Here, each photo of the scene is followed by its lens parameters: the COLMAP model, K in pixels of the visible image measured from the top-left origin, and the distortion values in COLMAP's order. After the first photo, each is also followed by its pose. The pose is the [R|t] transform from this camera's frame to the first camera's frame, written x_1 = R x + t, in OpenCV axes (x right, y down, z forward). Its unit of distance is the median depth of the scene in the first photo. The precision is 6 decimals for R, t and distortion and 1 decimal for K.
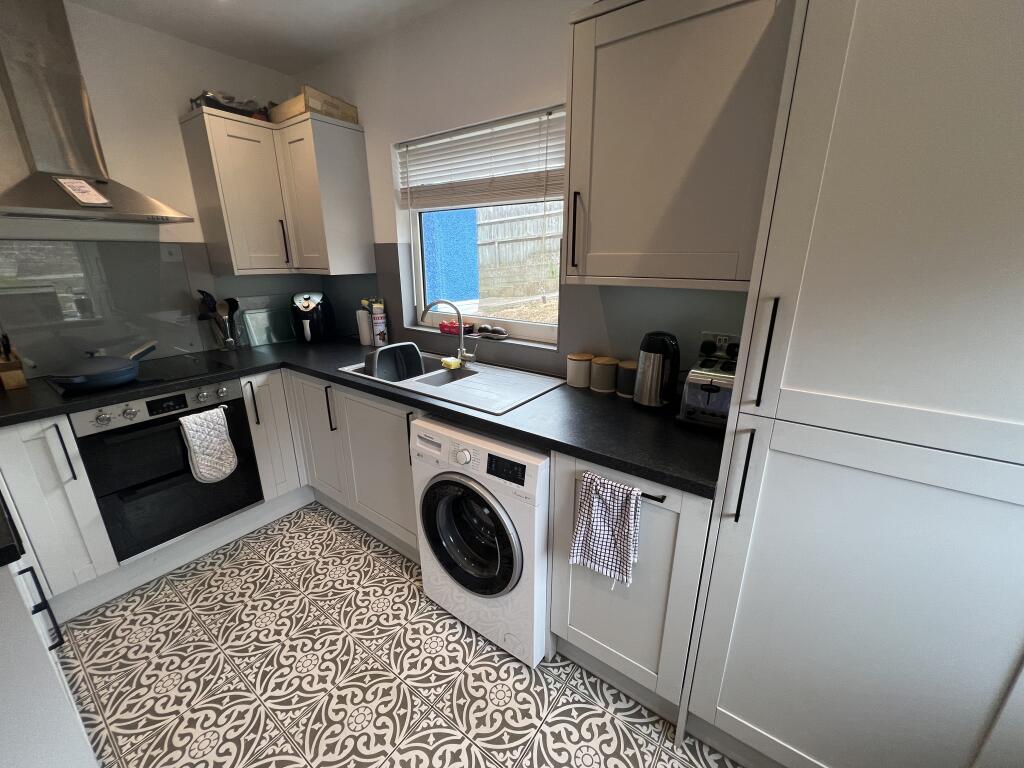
lens RADIAL K [[412.9, 0, 512.5], [0, 412.9, 383.9], [0, 0, 1]] dist [0.000811, -0.000306]
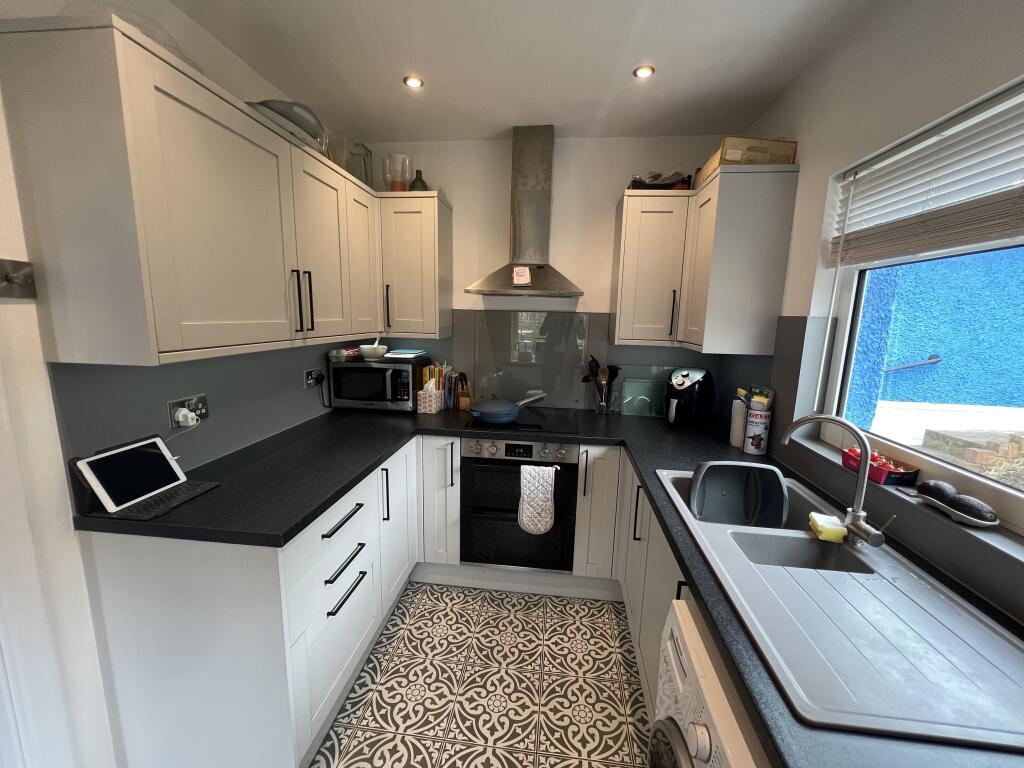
lens RADIAL K [[412.9, 0, 513.4], [0, 412.9, 382.6], [0, 0, 1]] dist [0.000811, -0.000306]
pose [[0.491399, 0.157061, -0.856656, 0.085666], [-0.283249, 0.958954, 0.013338, -0.119470], [0.823588, 0.236093, 0.515716, 0.304887]]
